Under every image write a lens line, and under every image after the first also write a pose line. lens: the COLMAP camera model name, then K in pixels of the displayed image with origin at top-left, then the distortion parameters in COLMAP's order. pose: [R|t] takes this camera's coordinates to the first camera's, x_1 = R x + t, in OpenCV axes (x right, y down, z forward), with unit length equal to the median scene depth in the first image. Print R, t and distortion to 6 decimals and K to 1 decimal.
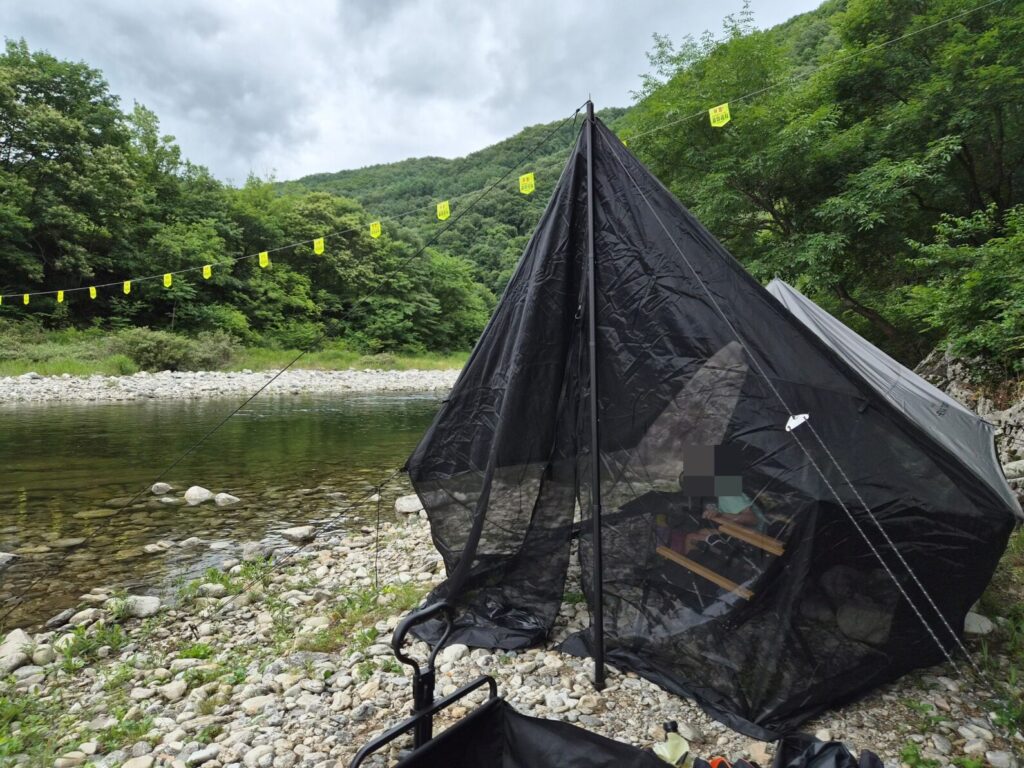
lens RADIAL K [[690.9, 0, 512.0], [0, 690.9, 384.0], [0, 0, 1]] dist [0.040155, -0.030874]
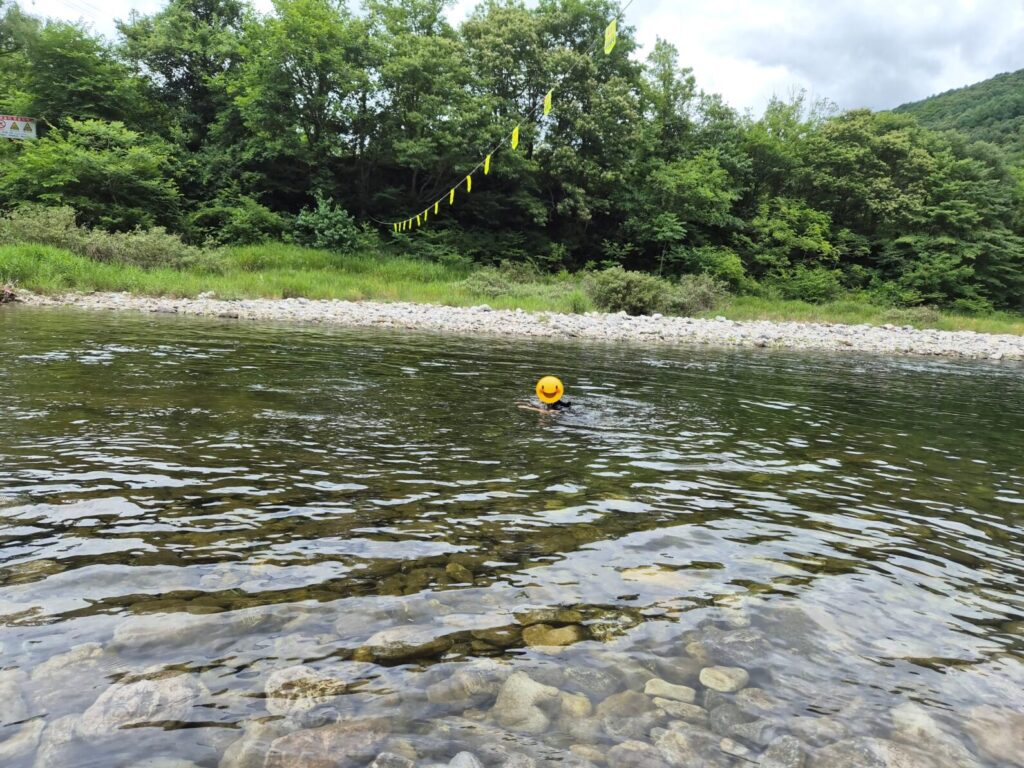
lens RADIAL K [[679.9, 0, 512.0], [0, 679.9, 384.0], [0, 0, 1]] dist [0.056783, -0.046014]
pose [[0.744368, 0.101410, -0.660025, -0.015612], [-0.066664, 0.994749, 0.077655, 0.007351], [0.664434, -0.013804, 0.747220, 0.145046]]
